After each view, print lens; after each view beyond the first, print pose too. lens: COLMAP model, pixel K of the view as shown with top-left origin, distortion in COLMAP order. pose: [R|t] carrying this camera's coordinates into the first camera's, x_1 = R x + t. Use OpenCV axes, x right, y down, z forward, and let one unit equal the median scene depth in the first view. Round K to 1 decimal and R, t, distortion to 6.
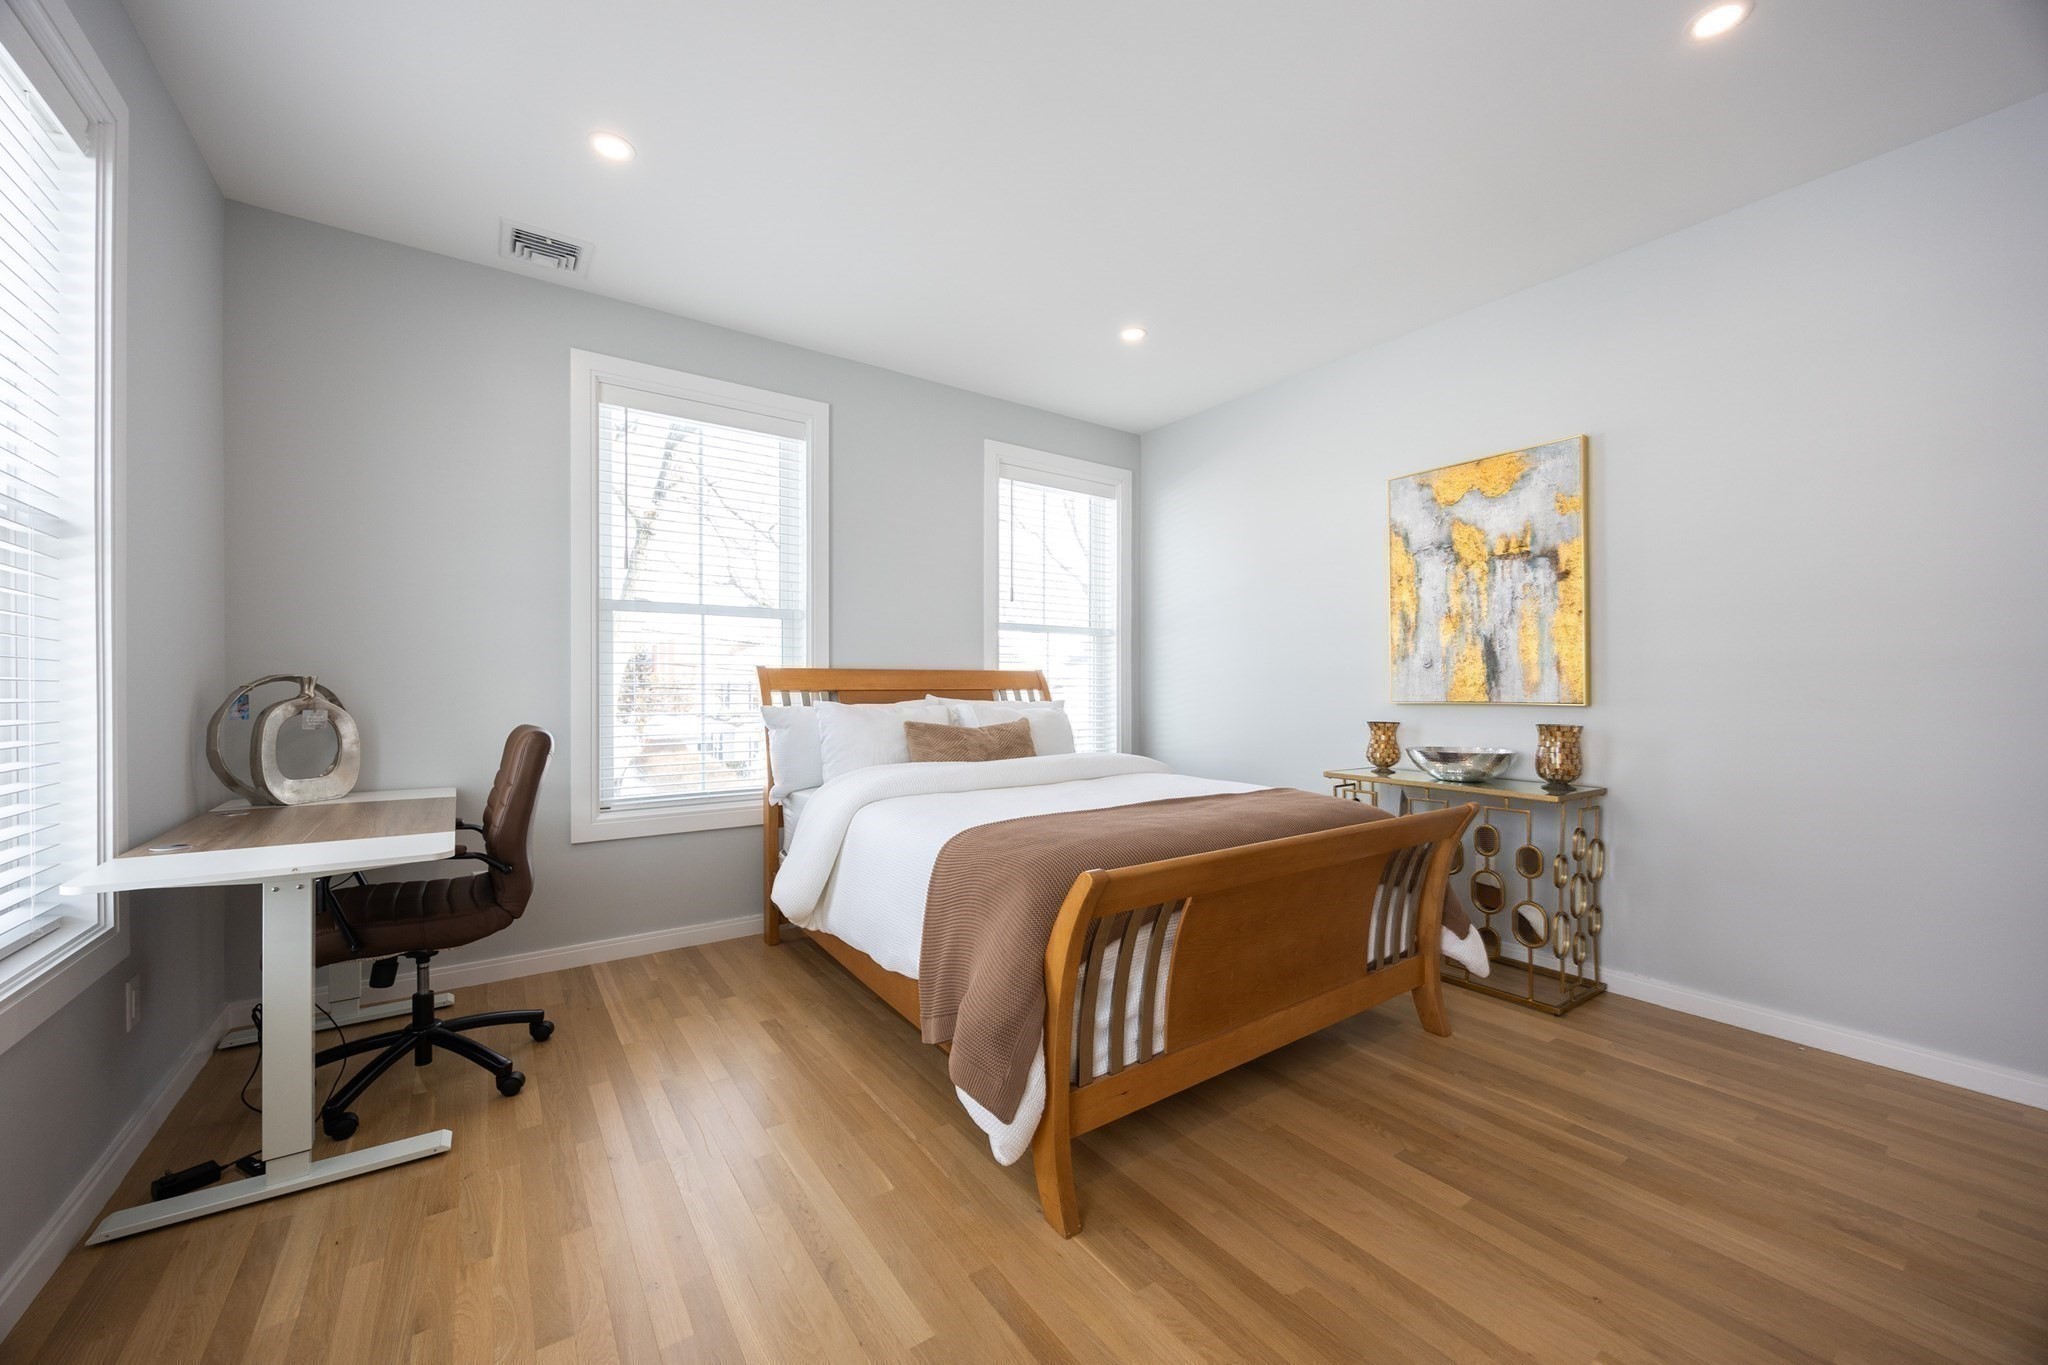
lens RADIAL K [[784.0, 0, 1027.3], [0, 784.0, 694.9], [0, 0, 1]] dist [-0.005104, -0.000193]
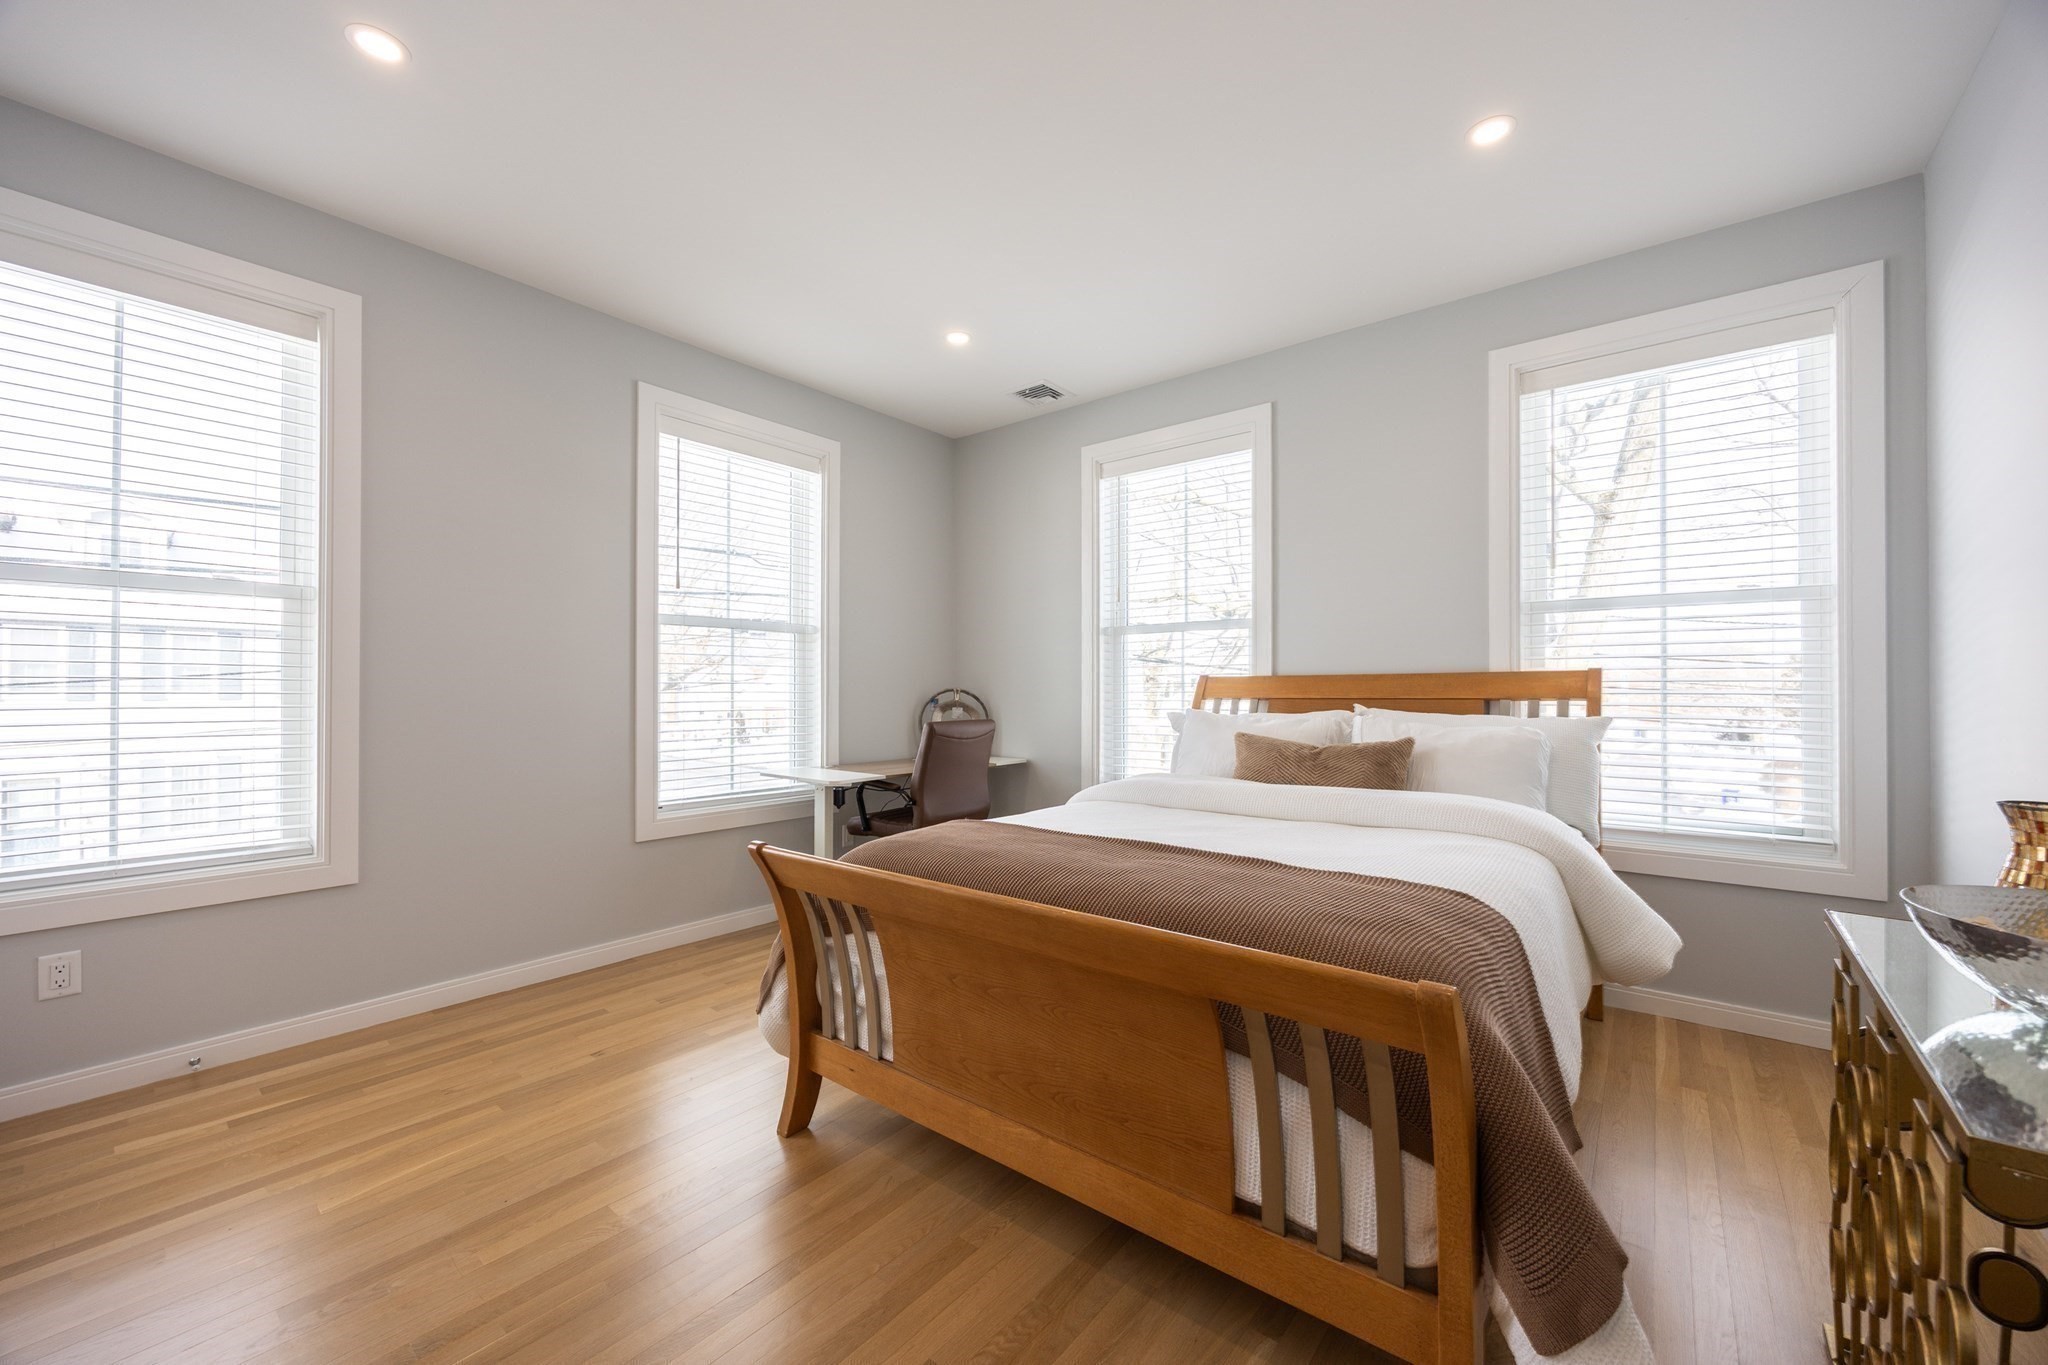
lens RADIAL K [[784.0, 0, 1027.3], [0, 784.0, 694.9], [0, 0, 1]] dist [-0.005104, -0.000193]
pose [[0.267930, 0.003309, -0.963433, 0.523174], [-0.009858, 0.999951, 0.000693, -0.007039], [0.963388, 0.009312, 0.267949, 0.396558]]
